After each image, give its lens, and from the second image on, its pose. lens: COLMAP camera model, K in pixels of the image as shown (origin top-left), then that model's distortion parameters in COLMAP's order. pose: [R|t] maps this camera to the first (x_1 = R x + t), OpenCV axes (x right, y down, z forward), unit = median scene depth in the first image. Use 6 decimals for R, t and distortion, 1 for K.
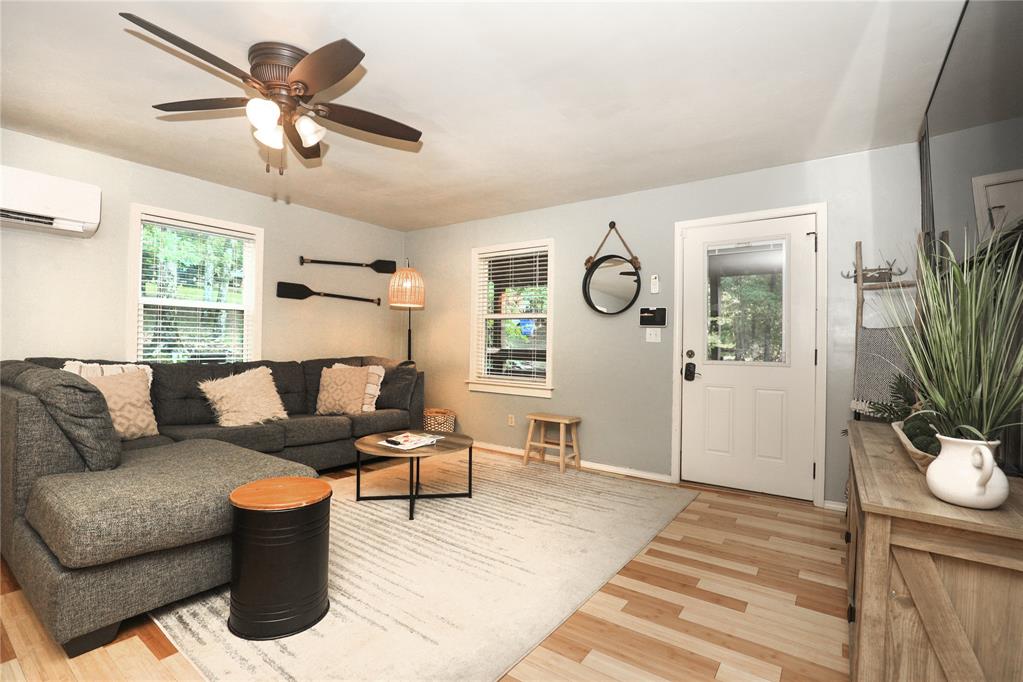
lens RADIAL K [[468.3, 0, 504.1], [0, 468.3, 339.2], [0, 0, 1]] dist [-0.036371, 0.005877]
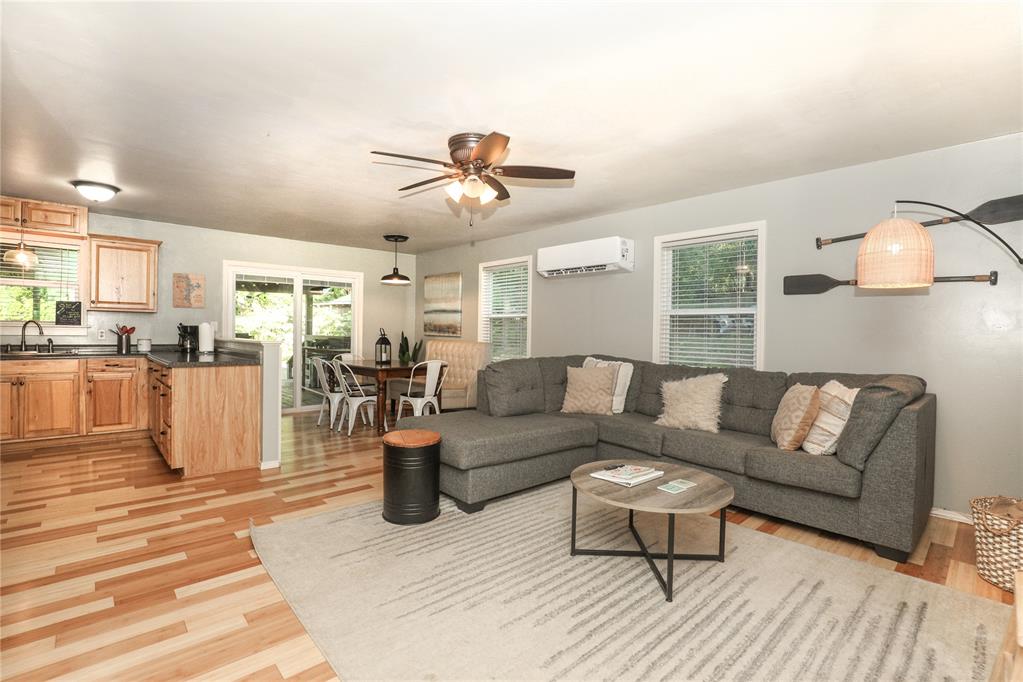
lens RADIAL K [[468.3, 0, 516.8], [0, 468.3, 341.5], [0, 0, 1]] dist [-0.036371, 0.005877]
pose [[-0.189157, 0.001158, -0.981946, 0.640029], [-0.007841, 0.999966, 0.002690, -0.007415], [0.981916, 0.008208, -0.189142, 1.026638]]
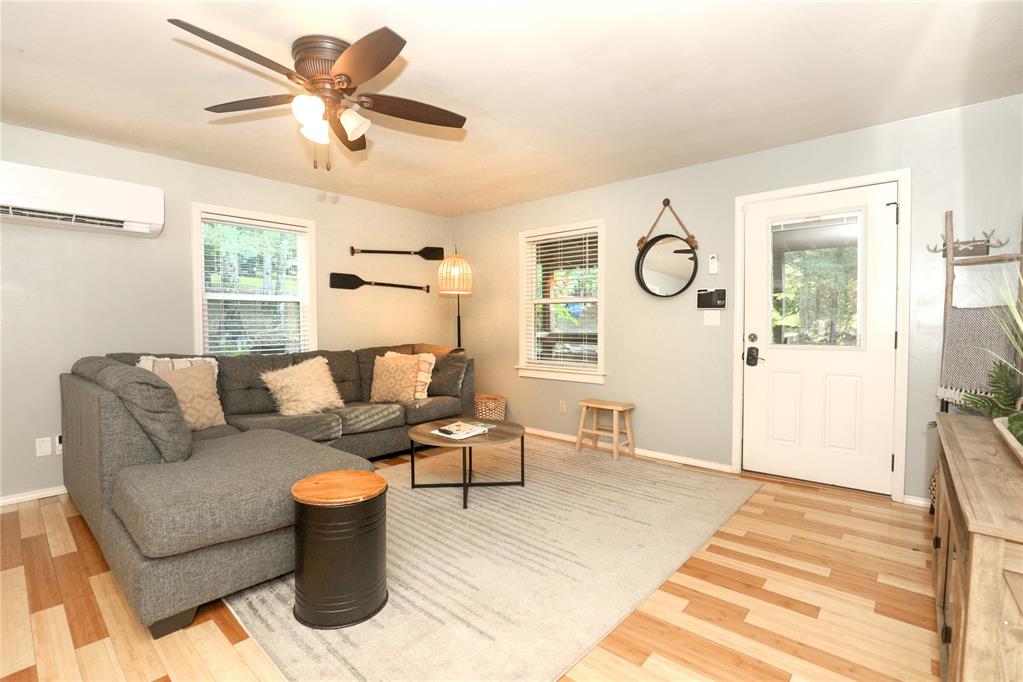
lens RADIAL K [[468.3, 0, 504.0], [0, 468.3, 339.4], [0, 0, 1]] dist [-0.036371, 0.005877]
pose [[0.994556, -0.016249, -0.102924, -0.005562], [0.020614, 0.998926, 0.041484, -0.017927], [0.102140, -0.043380, 0.993824, 0.019713]]
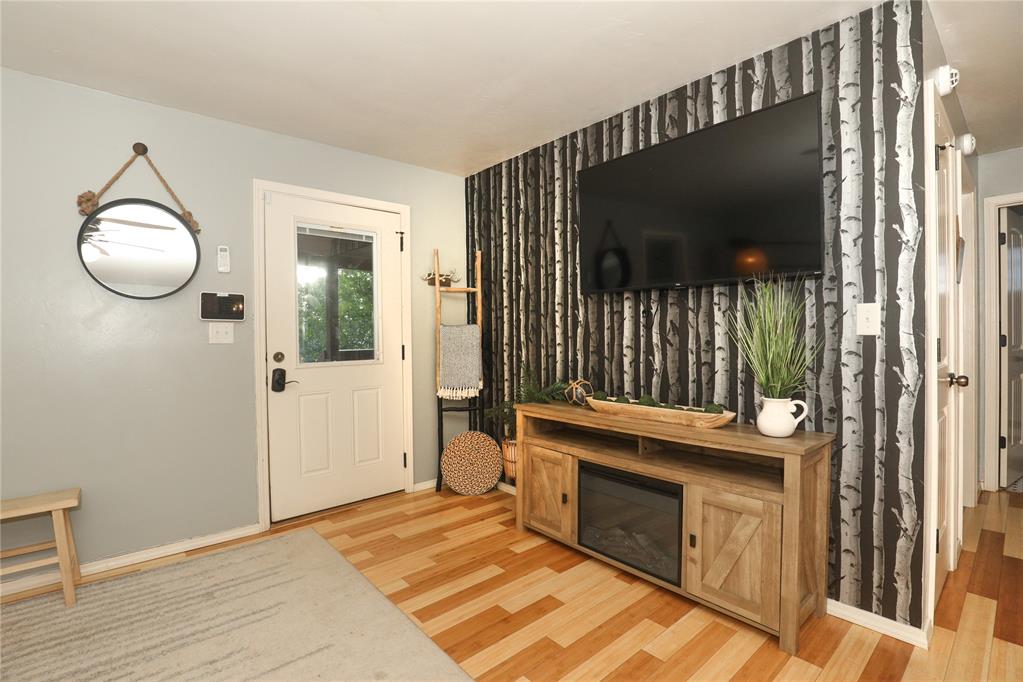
lens RADIAL K [[468.3, 0, 511.7], [0, 468.3, 337.9], [0, 0, 1]] dist [-0.036371, 0.005877]
pose [[0.227950, -0.026864, 0.973302, -0.325197], [0.006720, 0.999639, 0.026017, -0.021820], [-0.973650, 0.000611, 0.228048, 0.562108]]
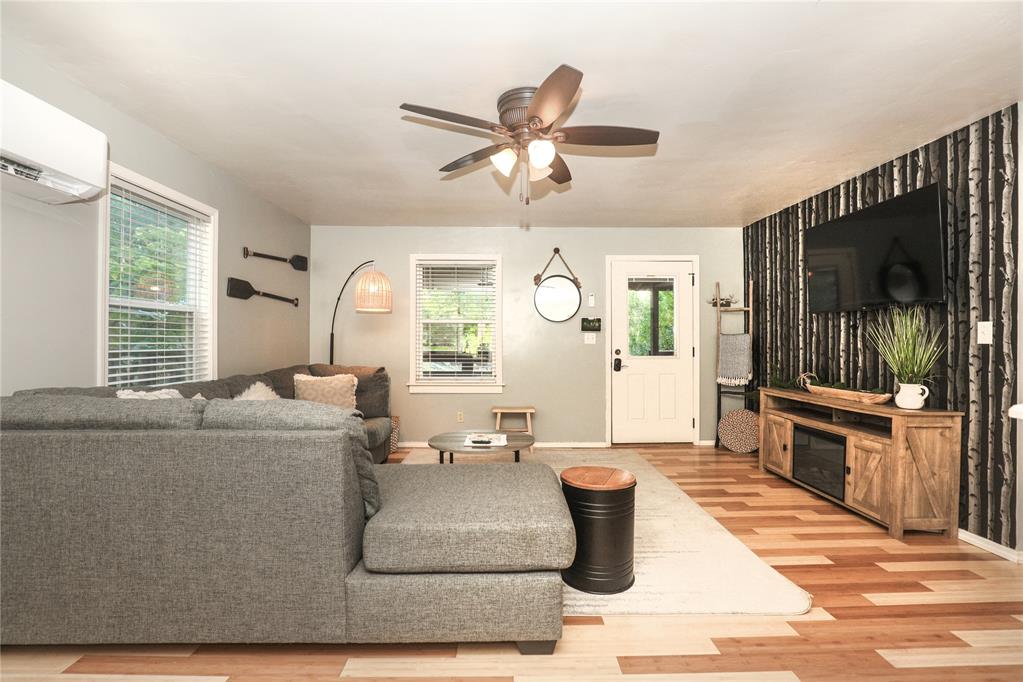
lens RADIAL K [[468.3, 0, 508.5], [0, 468.3, 340.5], [0, 0, 1]] dist [-0.036371, 0.005877]
pose [[0.804396, -0.015712, 0.593885, -0.862794], [0.008198, 0.999849, 0.015349, -0.033302], [-0.594037, -0.007478, 0.804403, 0.091658]]
